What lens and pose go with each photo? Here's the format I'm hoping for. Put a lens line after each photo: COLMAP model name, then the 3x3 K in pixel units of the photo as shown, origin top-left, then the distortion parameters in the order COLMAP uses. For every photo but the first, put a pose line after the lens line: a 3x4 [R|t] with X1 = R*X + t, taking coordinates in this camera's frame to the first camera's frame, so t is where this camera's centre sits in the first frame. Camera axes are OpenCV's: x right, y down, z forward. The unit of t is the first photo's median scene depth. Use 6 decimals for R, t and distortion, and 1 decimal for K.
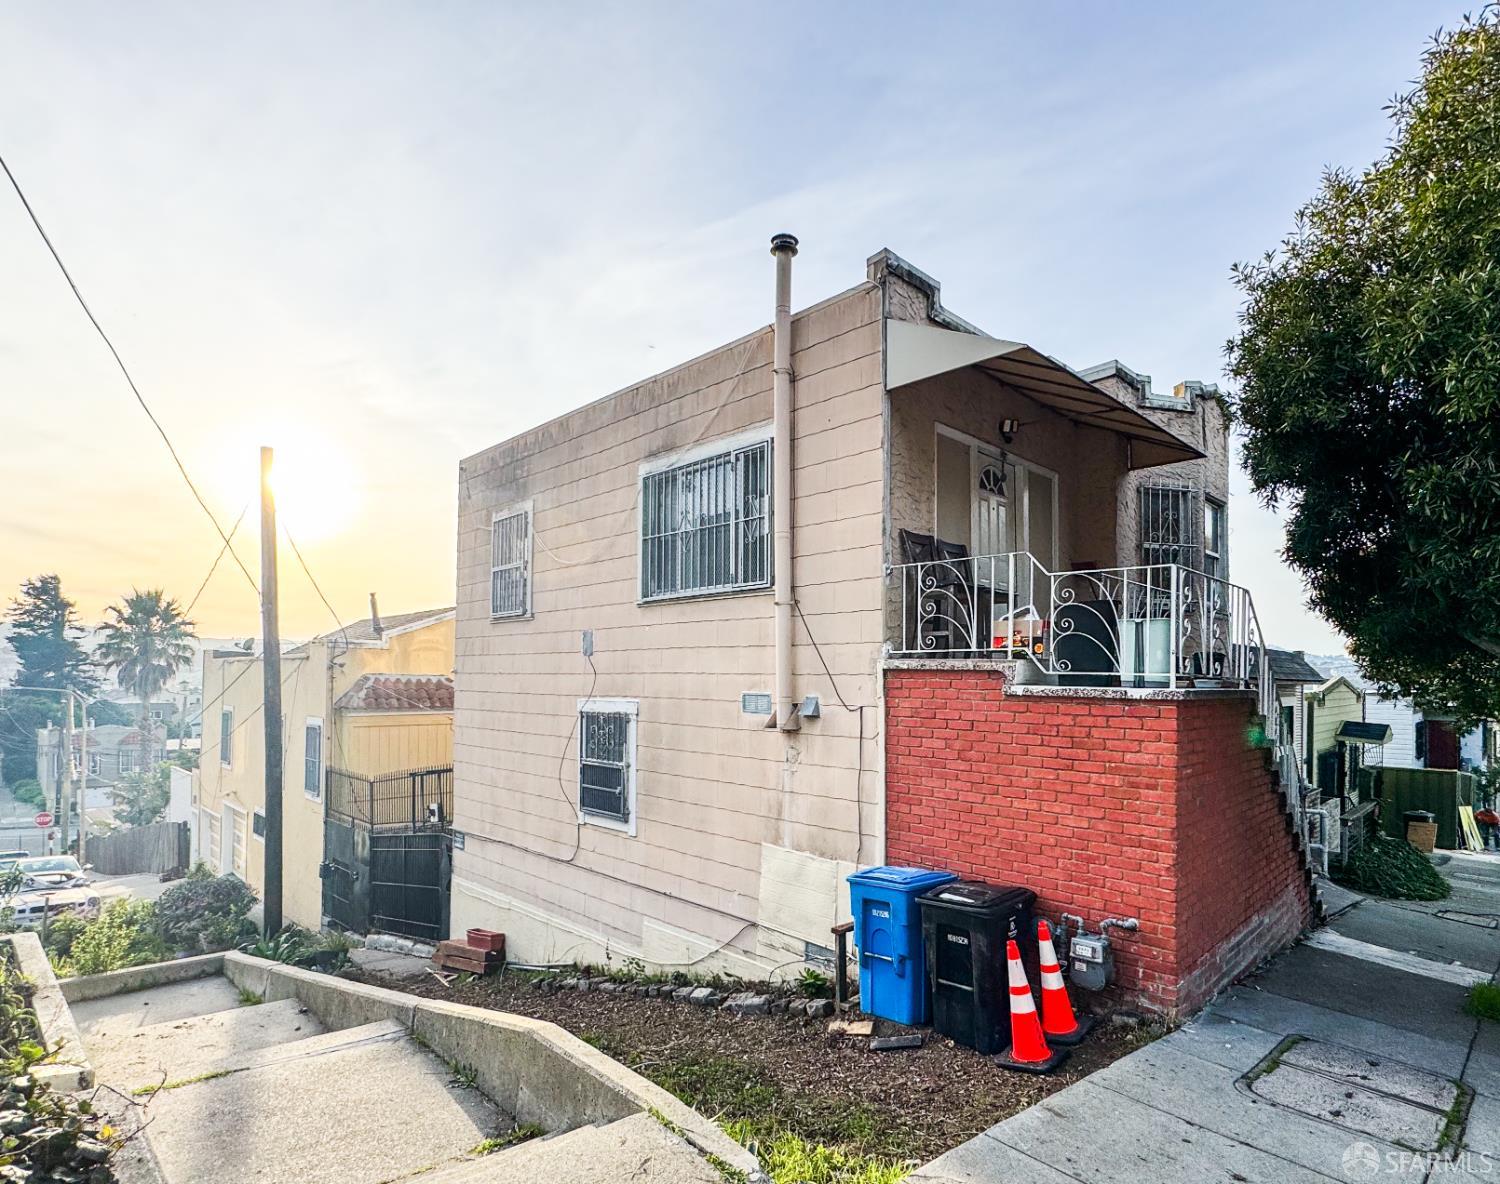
lens RADIAL K [[771.7, 0, 774.6], [0, 771.7, 722.4], [0, 0, 1]] dist [-0.000341, 0.000293]
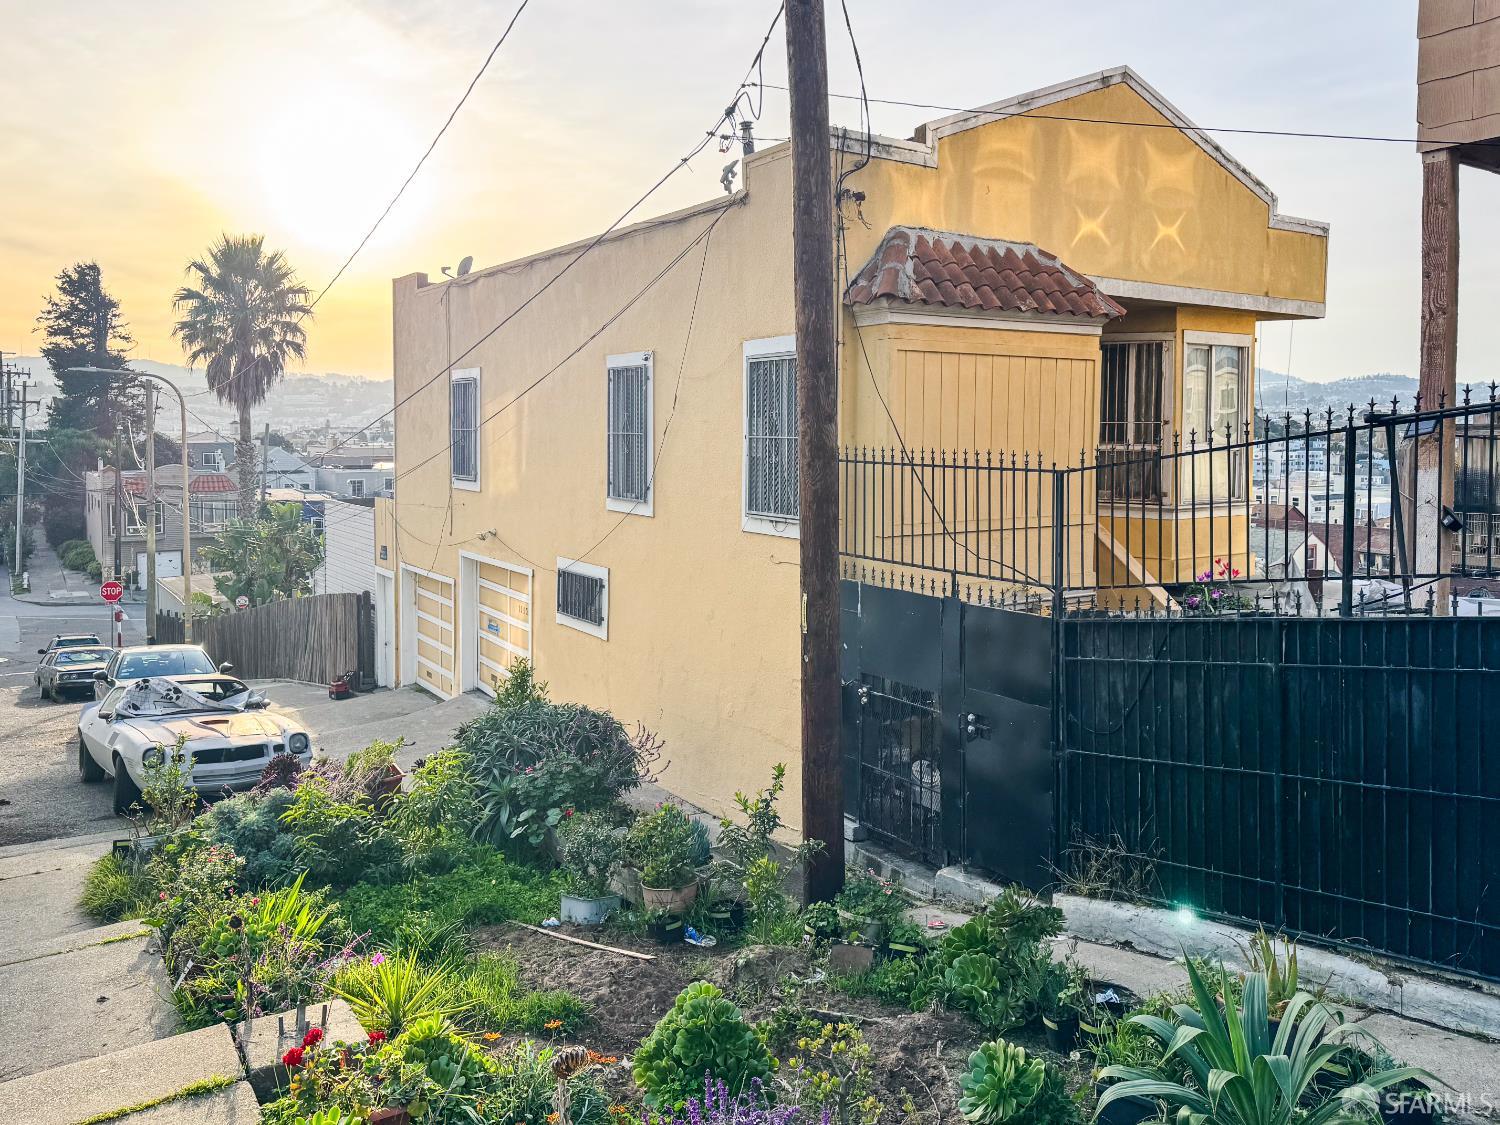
lens RADIAL K [[1120.1, 0, 762.1], [0, 1120.1, 569.9], [0, 0, 1]] dist [0.018773, -0.005704]
pose [[0.977544, 0.023175, -0.209453, -0.186335], [-0.007291, 0.997059, 0.076294, 0.028639], [0.210605, -0.073054, 0.974838, 0.158568]]
